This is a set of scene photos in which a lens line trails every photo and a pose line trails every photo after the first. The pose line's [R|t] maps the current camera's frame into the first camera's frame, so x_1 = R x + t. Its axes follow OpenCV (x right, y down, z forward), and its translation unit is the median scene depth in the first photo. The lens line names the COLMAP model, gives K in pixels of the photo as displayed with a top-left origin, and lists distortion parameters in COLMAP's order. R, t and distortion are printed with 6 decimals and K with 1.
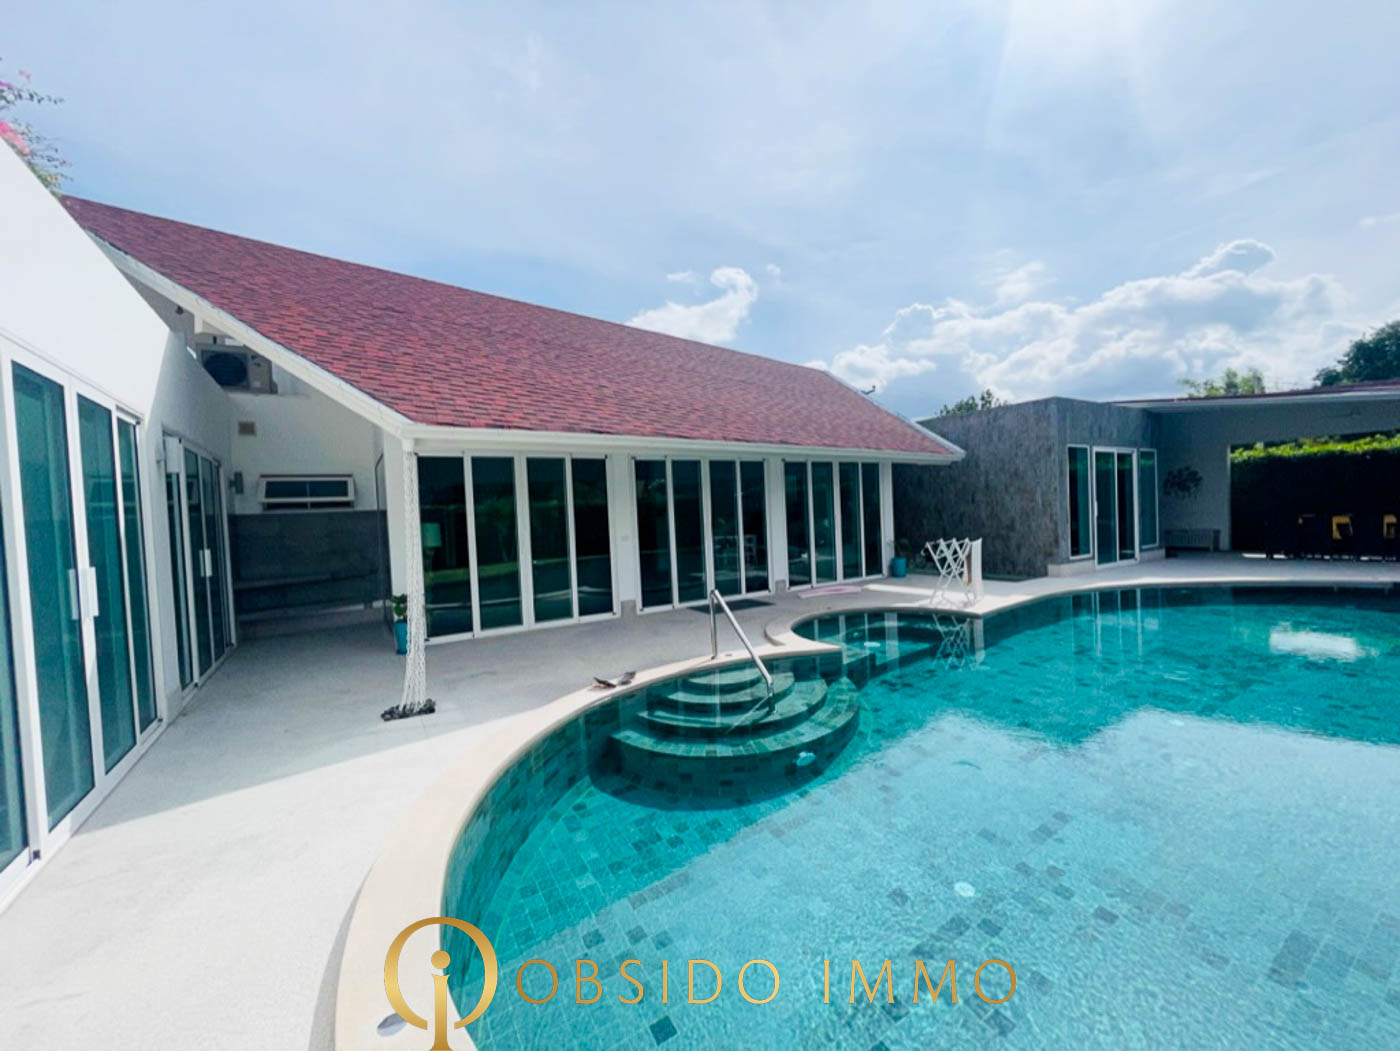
lens RADIAL K [[569.6, 0, 700.9], [0, 569.6, 512.8], [0, 0, 1]] dist [0.000262, -0.000524]
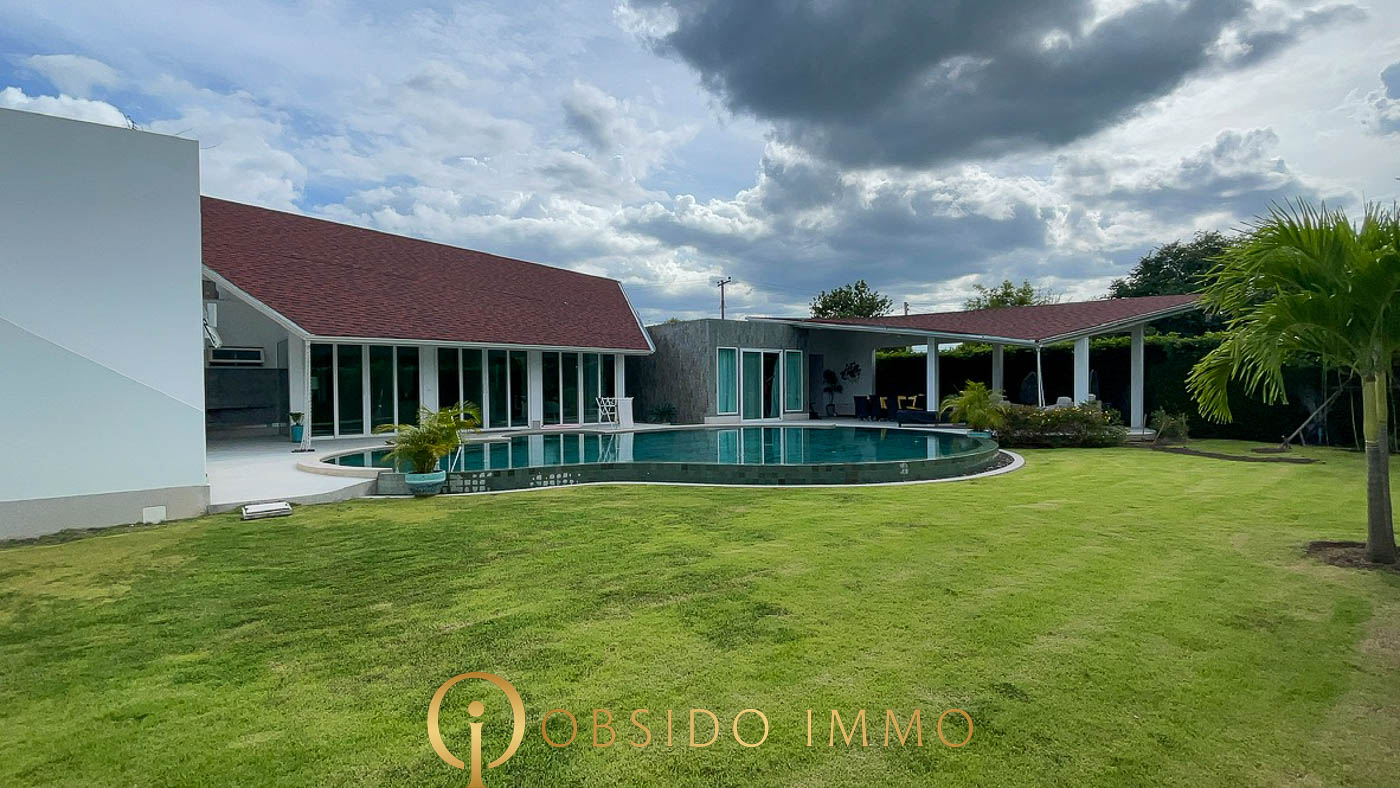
lens RADIAL K [[647.0, 0, 708.1], [0, 647.0, 393.6], [0, 0, 1]] dist [0.029236, 0.000062]
pose [[0.991528, 0.035351, 0.124990, 0.474147], [-0.036297, 0.999327, 0.005294, 0.012688], [-0.124718, -0.009785, 0.992144, -1.131350]]
